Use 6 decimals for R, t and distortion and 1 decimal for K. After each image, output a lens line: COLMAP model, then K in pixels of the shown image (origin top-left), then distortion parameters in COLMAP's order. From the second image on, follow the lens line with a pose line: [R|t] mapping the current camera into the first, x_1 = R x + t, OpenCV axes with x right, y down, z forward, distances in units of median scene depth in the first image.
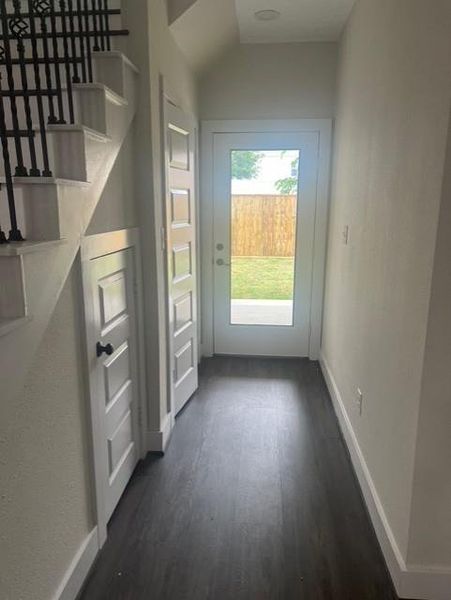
lens RADIAL K [[448.6, 0, 223.1], [0, 448.6, 300.4], [0, 0, 1]] dist [0.083136, -0.114266]
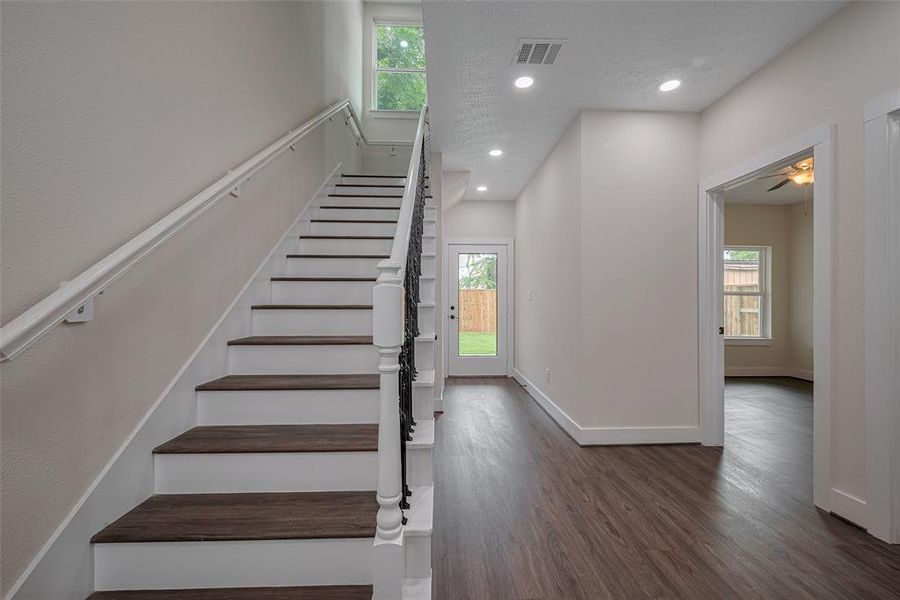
lens RADIAL K [[357.9, 0, 450.0], [0, 357.9, 300.0], [0, 0, 1]] dist [-0.000973, -0.000152]
pose [[0.991553, -0.000761, 0.129698, -0.190004], [0.029279, 0.975484, -0.218114, 0.143222], [-0.126353, 0.220069, 0.967267, -0.299495]]
